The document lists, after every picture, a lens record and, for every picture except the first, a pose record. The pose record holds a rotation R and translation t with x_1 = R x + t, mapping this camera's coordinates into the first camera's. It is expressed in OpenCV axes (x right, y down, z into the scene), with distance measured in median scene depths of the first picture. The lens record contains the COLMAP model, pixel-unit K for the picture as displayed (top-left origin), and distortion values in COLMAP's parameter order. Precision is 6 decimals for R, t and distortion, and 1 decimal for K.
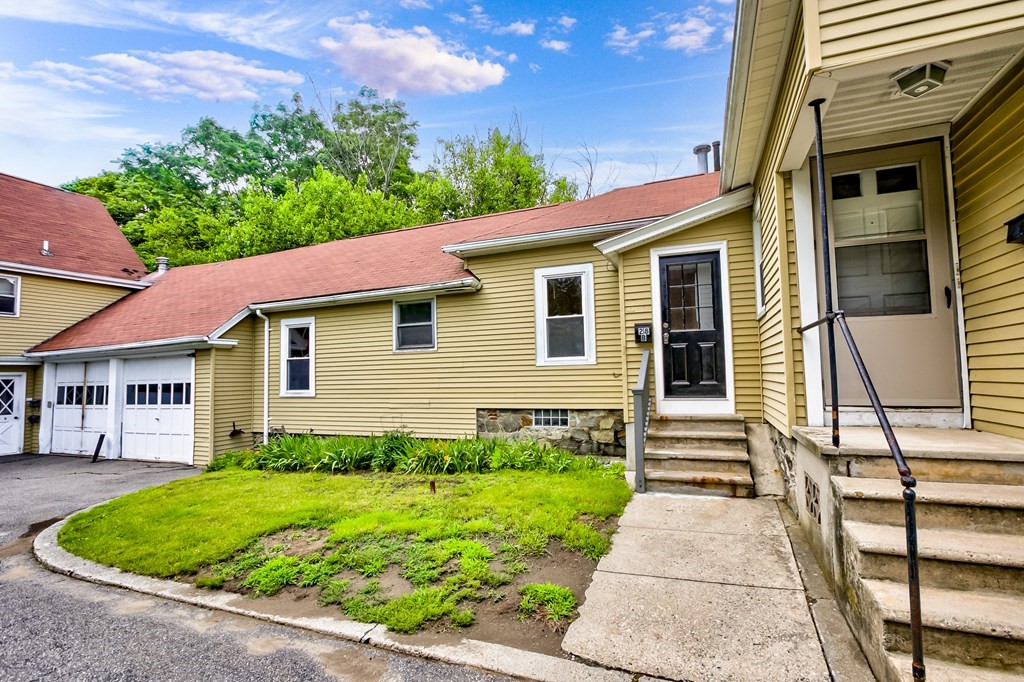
lens RADIAL K [[463.6, 0, 518.3], [0, 463.6, 353.4], [0, 0, 1]] dist [-0.013125, -0.000141]
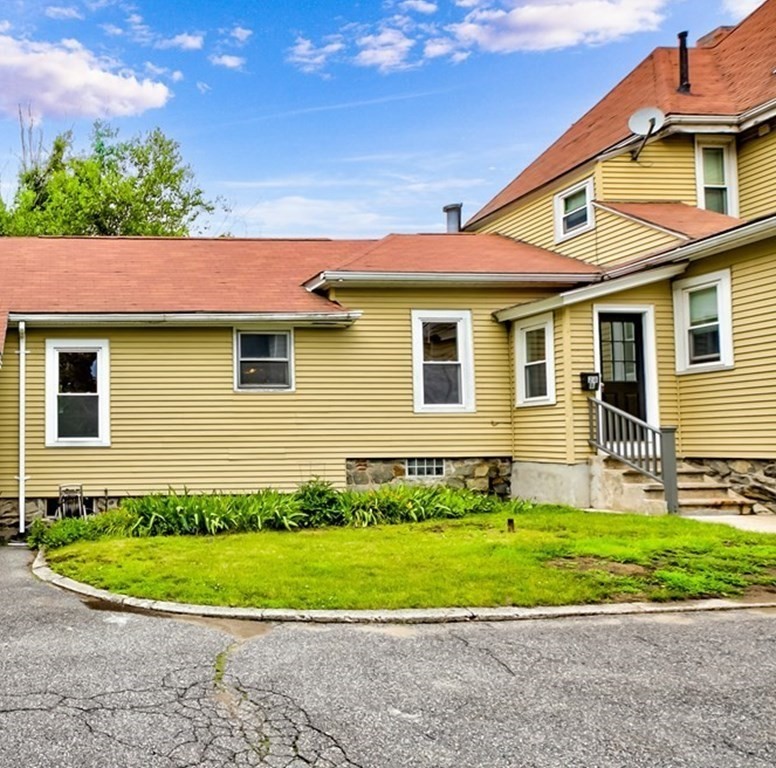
lens RADIAL K [[510.7, 0, 376.6], [0, 510.7, 421.0], [0, 0, 1]] dist [-0.003902, -0.002166]
pose [[0.907548, 0.023774, 0.419276, -0.483466], [-0.031222, 0.999453, 0.010910, 0.036789], [-0.418787, -0.022992, 0.907793, 0.086112]]
